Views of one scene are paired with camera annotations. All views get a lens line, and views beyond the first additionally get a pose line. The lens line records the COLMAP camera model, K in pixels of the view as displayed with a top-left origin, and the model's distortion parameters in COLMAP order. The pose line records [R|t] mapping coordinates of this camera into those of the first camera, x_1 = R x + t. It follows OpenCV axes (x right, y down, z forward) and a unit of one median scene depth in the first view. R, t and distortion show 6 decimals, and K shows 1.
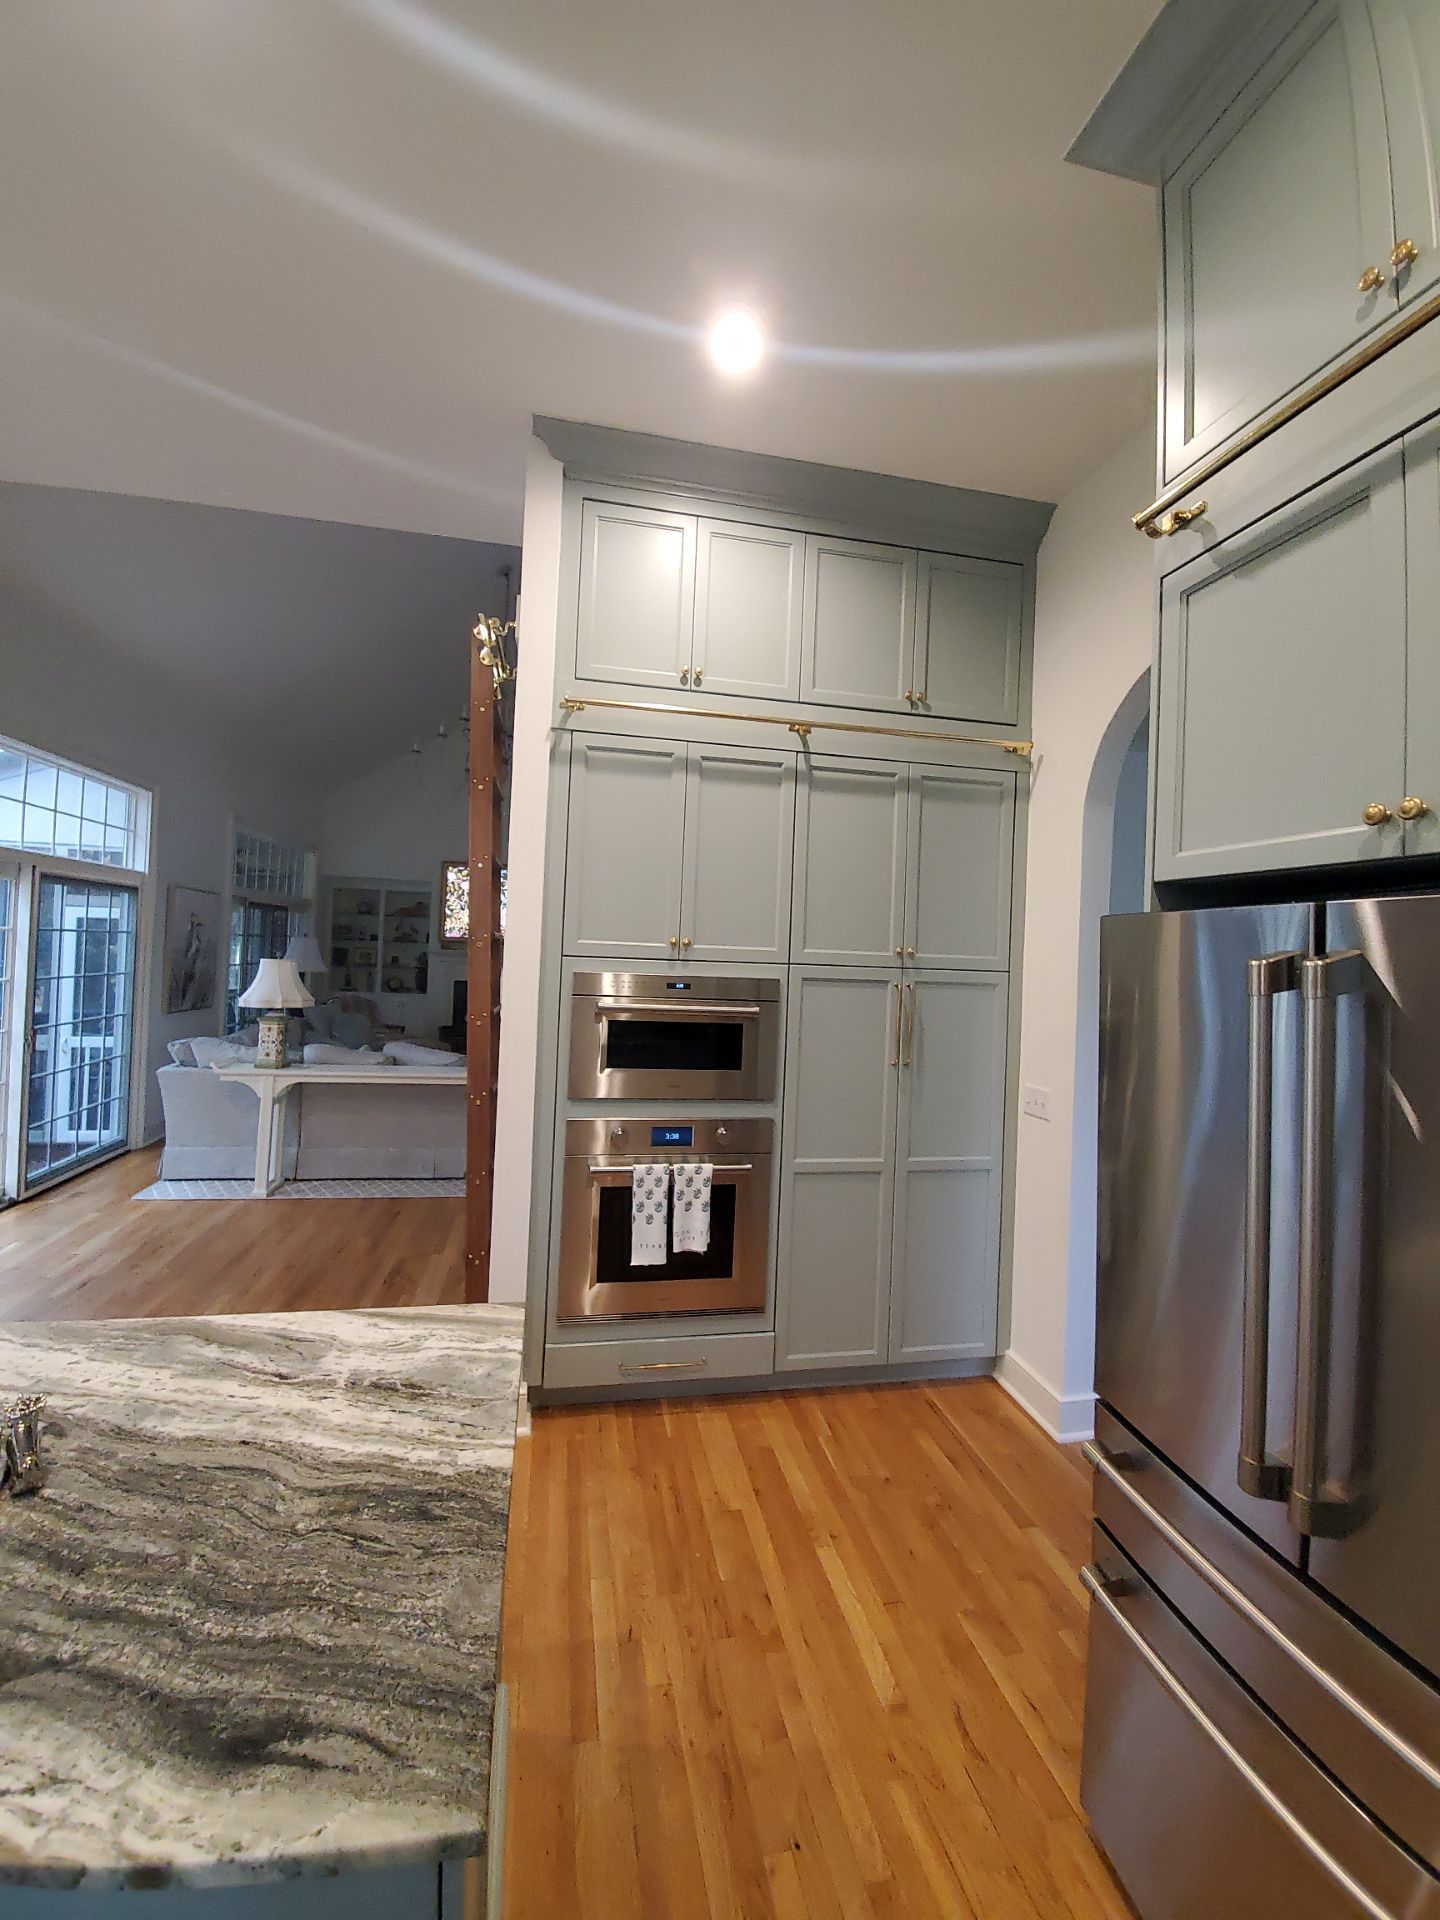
lens RADIAL K [[759.0, 0, 708.4], [0, 759.0, 942.5], [0, 0, 1]] dist [0.001297, -0.015218]
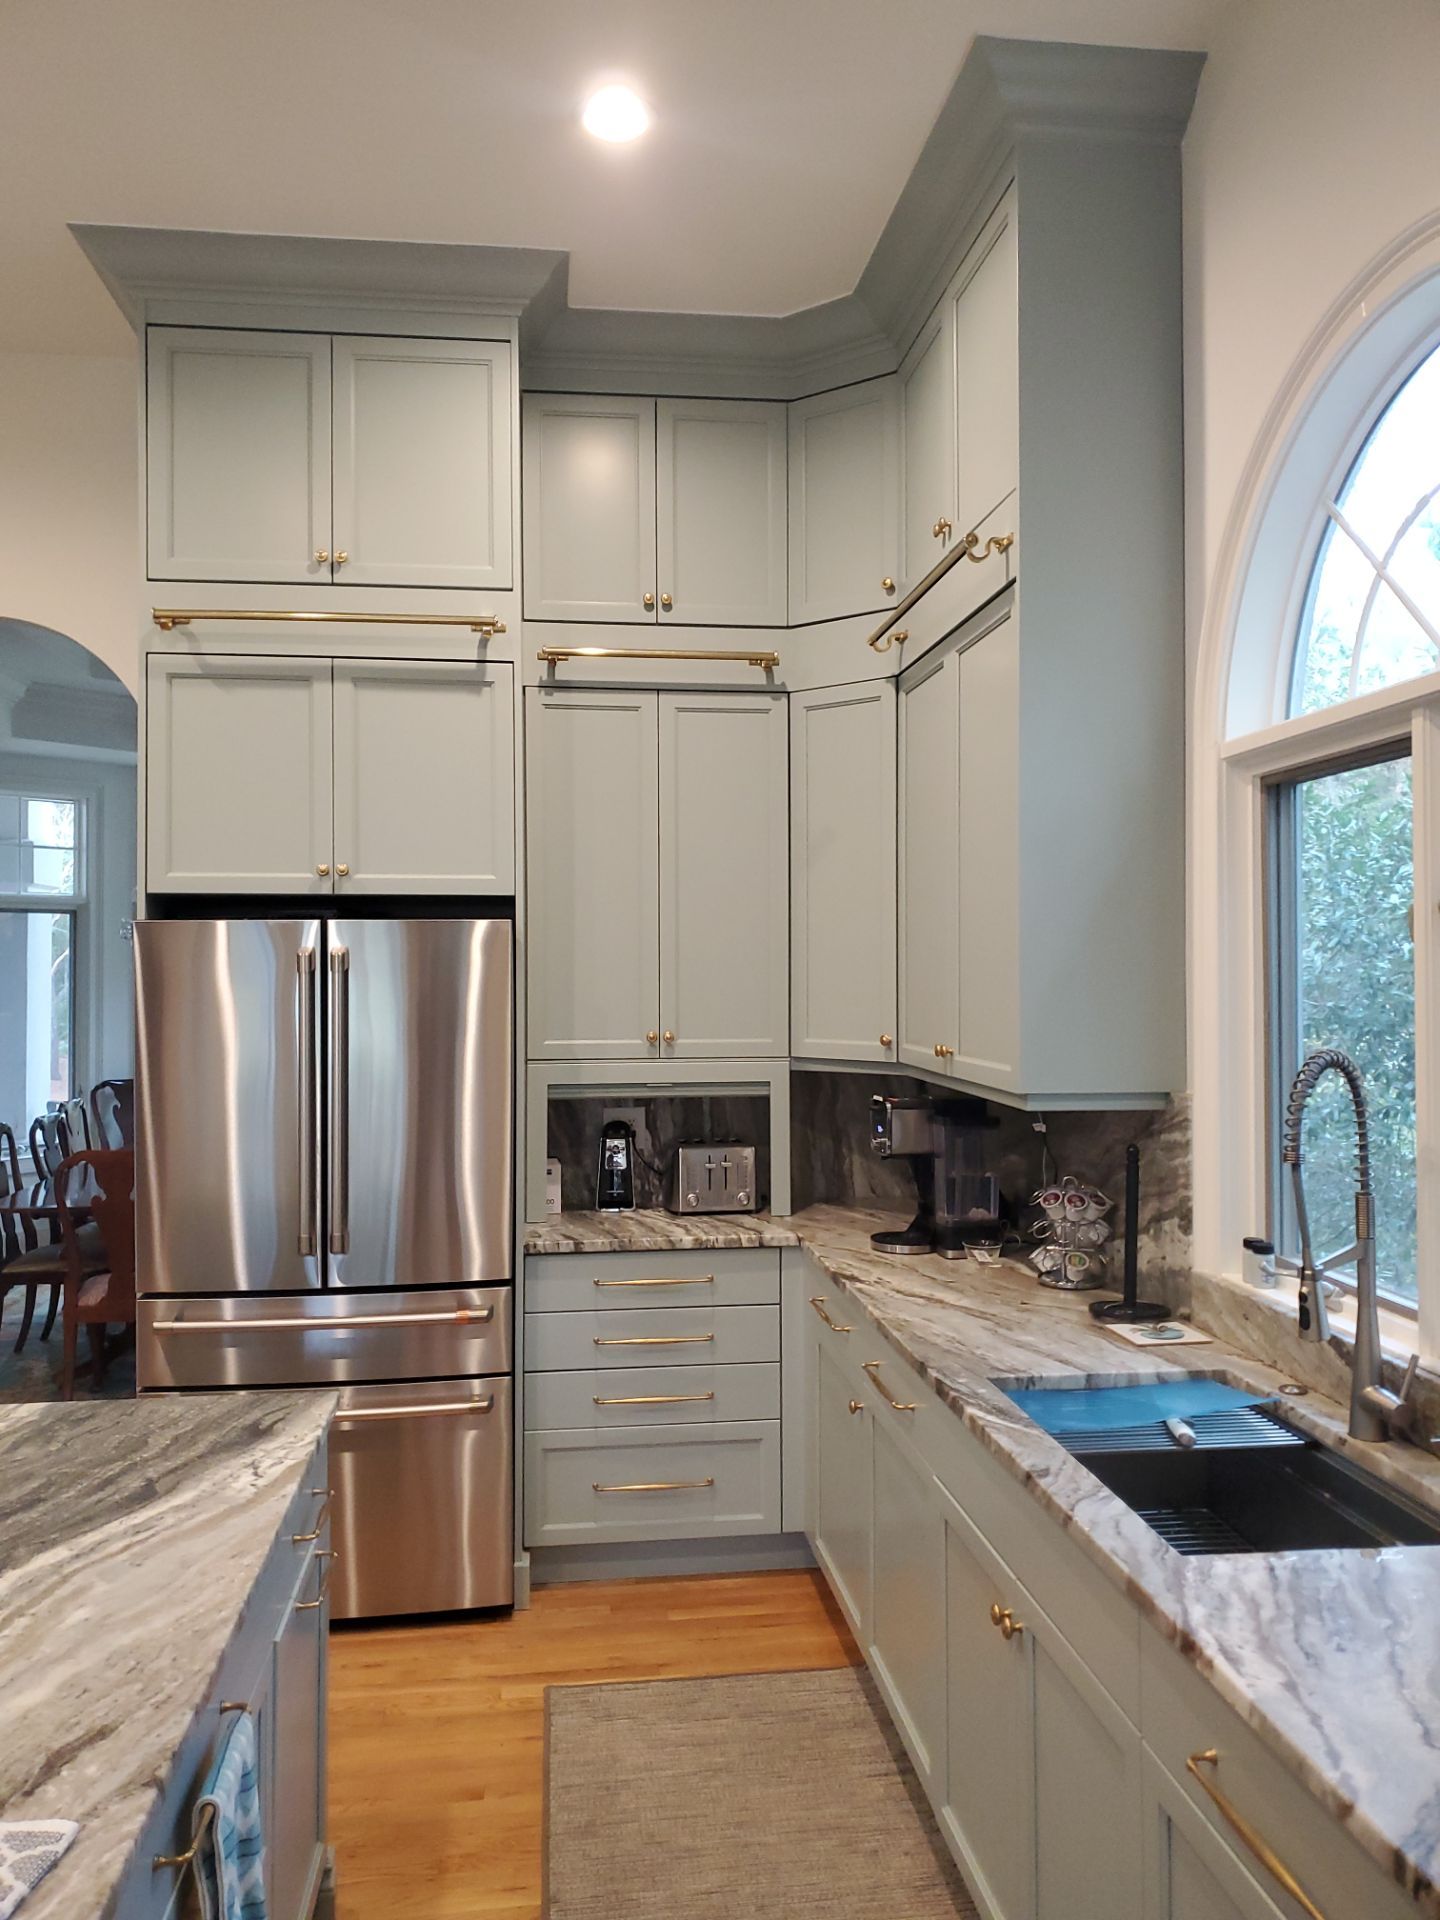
lens RADIAL K [[1481.0, 0, 724.9], [0, 1481.0, 952.4], [0, 0, 1]] dist [0.084611, -0.149262]
pose [[0.071536, -0.028636, 0.997027, -0.995208], [-0.007055, 0.999548, 0.029215, -0.032173], [-0.997413, -0.009124, 0.071302, -0.081316]]
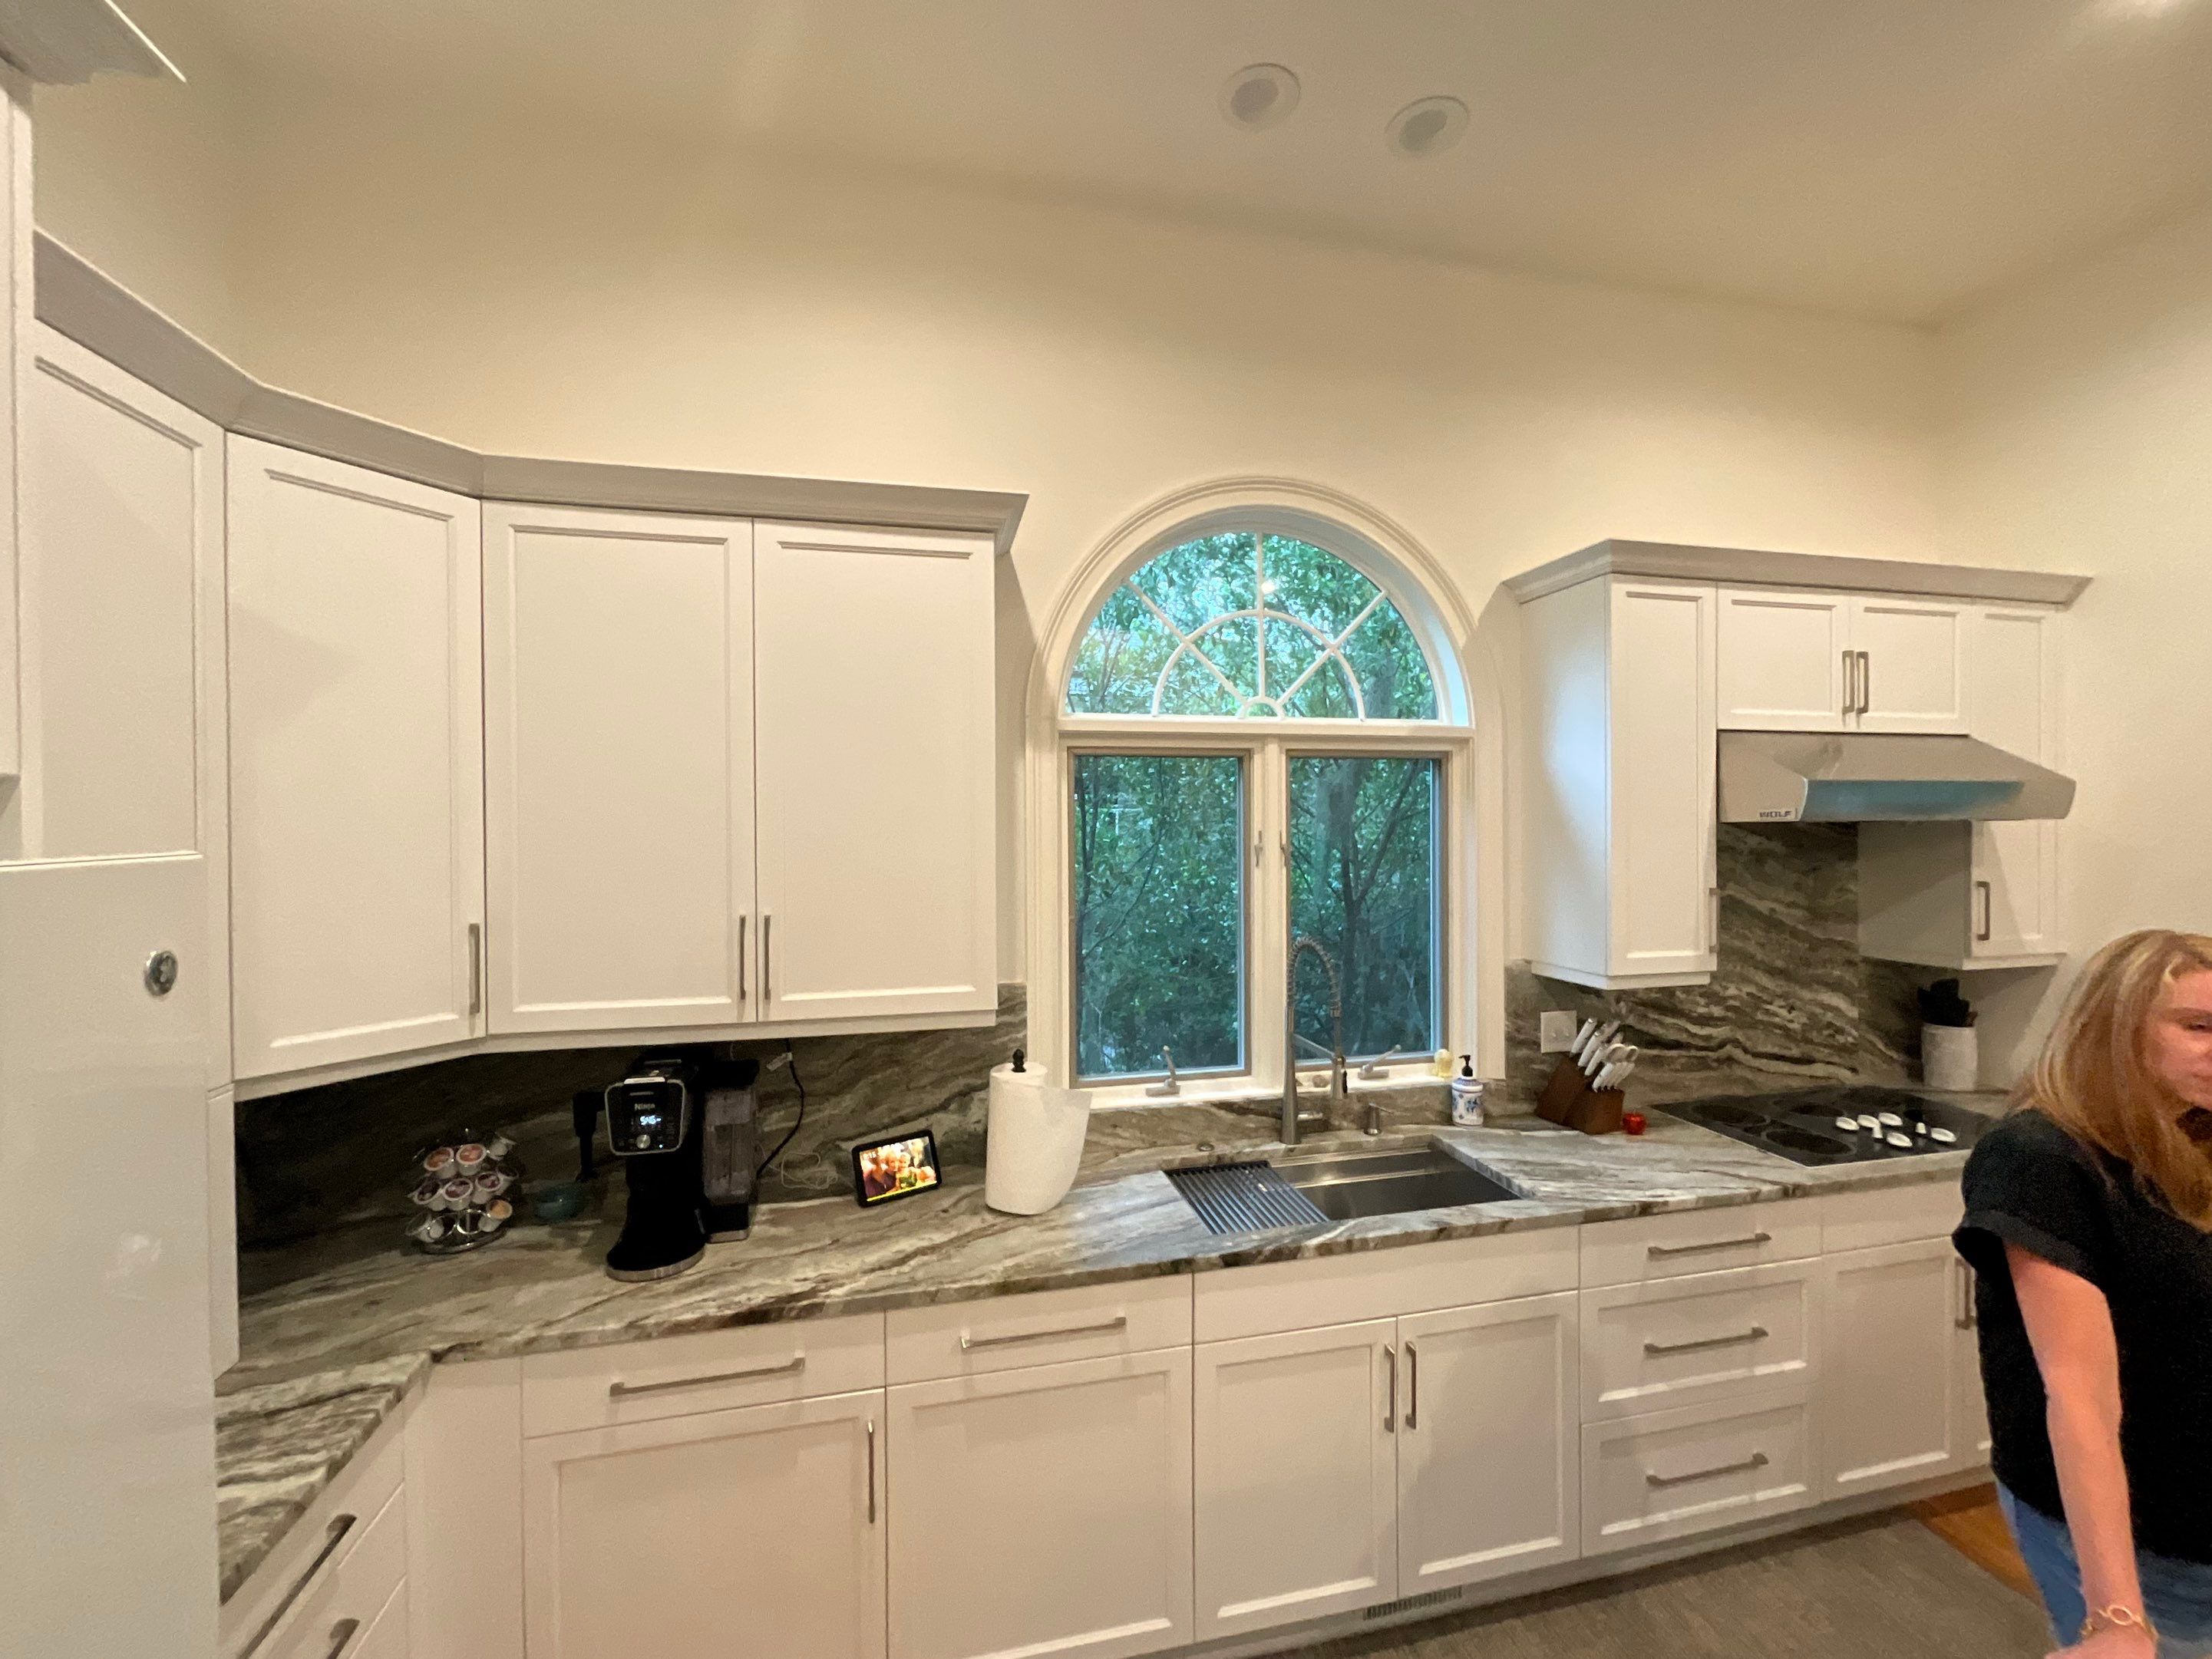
lens RADIAL K [[893.2, 0, 1107.2], [0, 893.2, 835.2], [0, 0, 1]] dist [-0.003727, -0.000184]
pose [[-0.998851, -0.035413, -0.032300, 0.055595], [-0.035222, 0.999359, -0.006476, -0.034711], [0.032509, -0.005331, -0.999457, 0.494490]]
